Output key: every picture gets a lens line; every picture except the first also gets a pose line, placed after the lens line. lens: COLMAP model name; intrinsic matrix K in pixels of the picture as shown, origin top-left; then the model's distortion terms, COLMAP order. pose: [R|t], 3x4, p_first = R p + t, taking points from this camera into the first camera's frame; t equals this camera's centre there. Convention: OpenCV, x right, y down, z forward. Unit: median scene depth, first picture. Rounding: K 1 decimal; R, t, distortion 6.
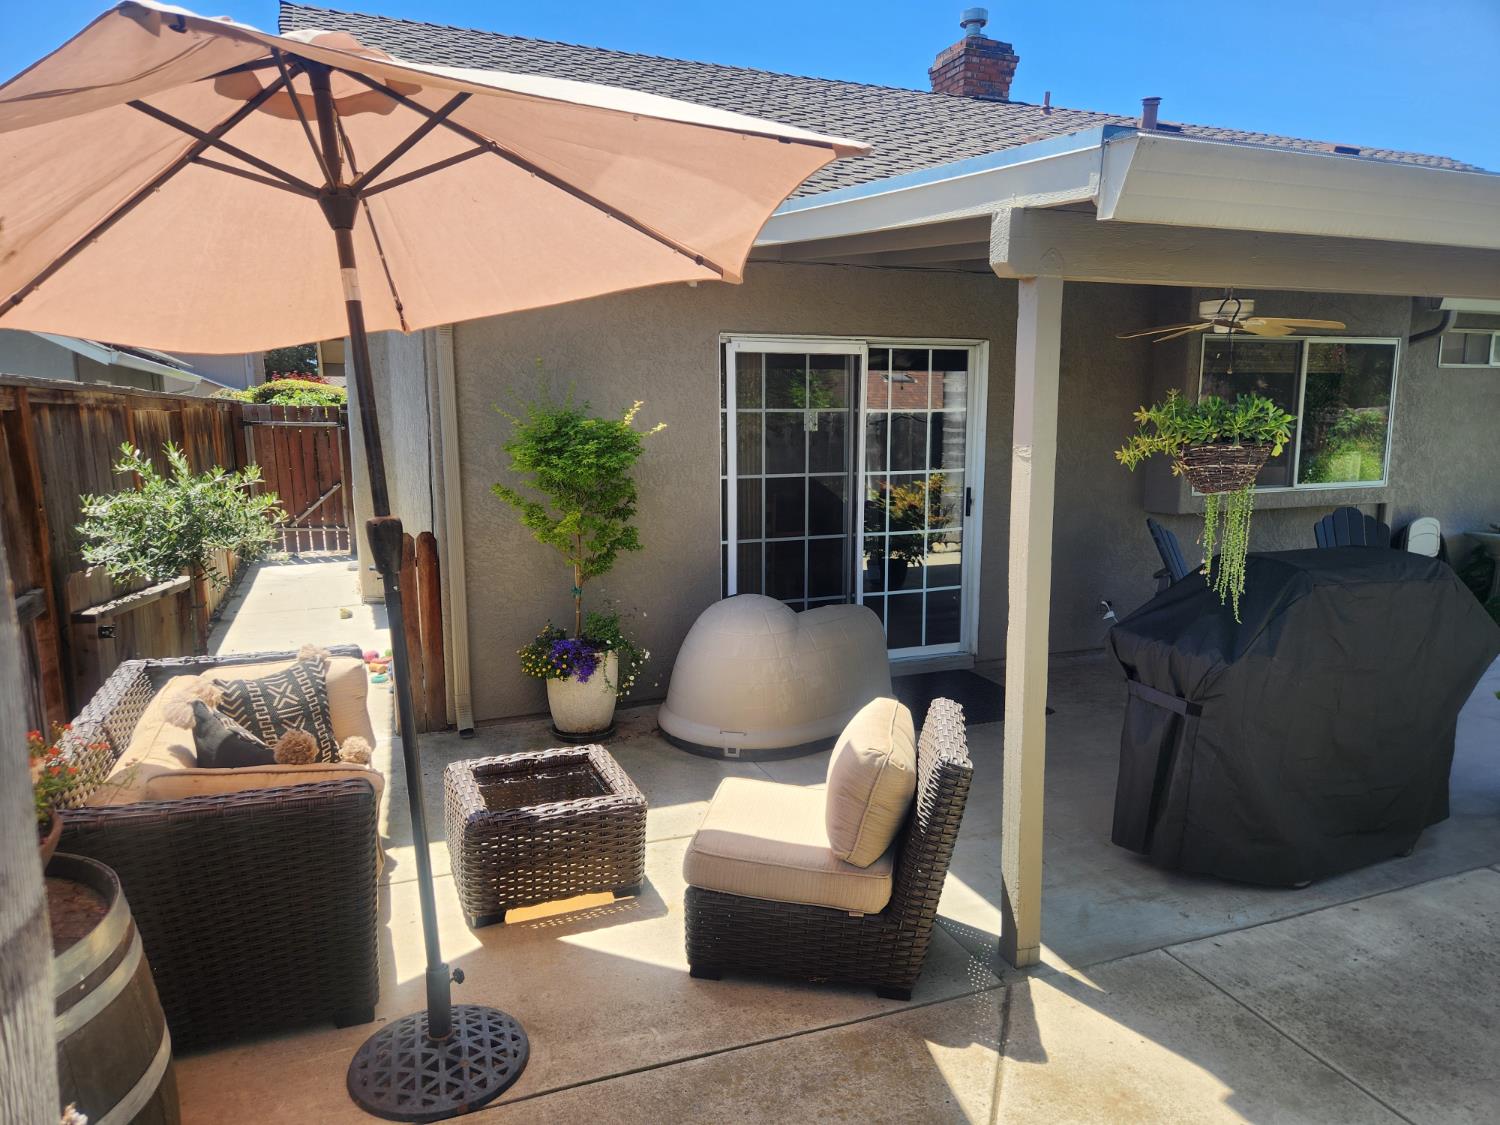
lens RADIAL K [[1016.3, 0, 750.9], [0, 1016.3, 566.3], [0, 0, 1]] dist [0.051710, -0.005720]
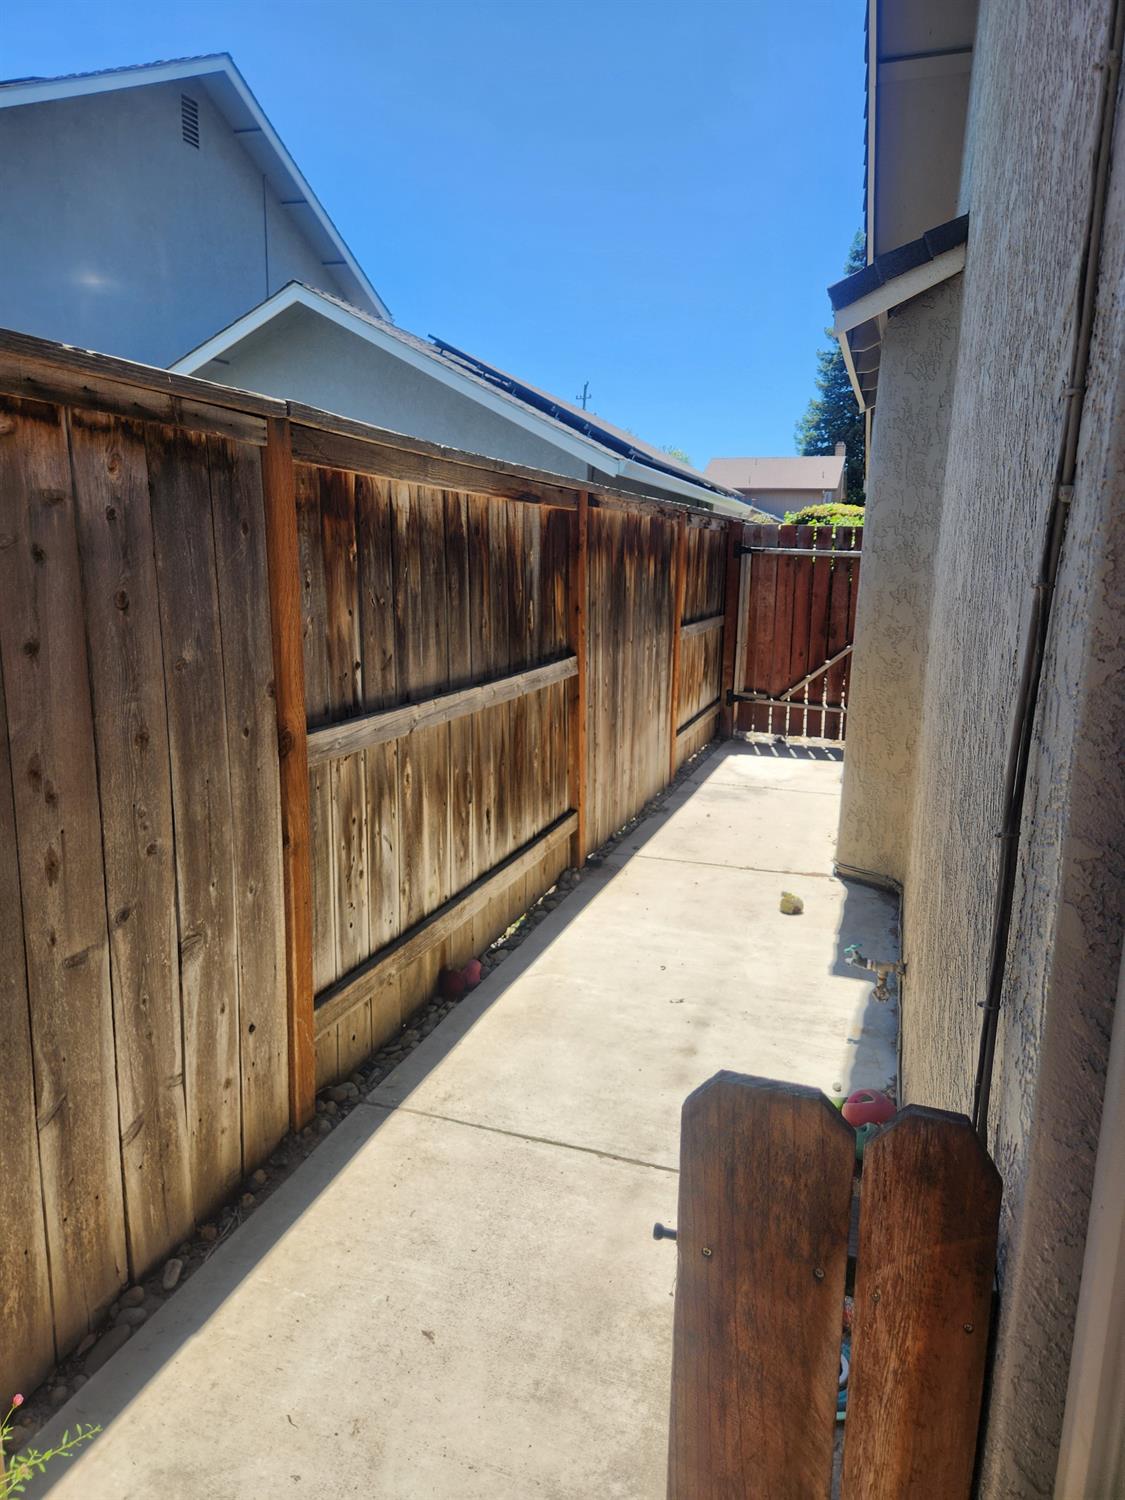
lens RADIAL K [[1016.3, 0, 559.8], [0, 1016.3, 752.9], [0, 0, 1]] dist [0.051710, -0.005720]
pose [[0.761665, 0.146209, -0.631260, -0.117860], [-0.123243, 0.989115, 0.080392, -0.039713], [0.636143, 0.016566, 0.771393, 0.366242]]
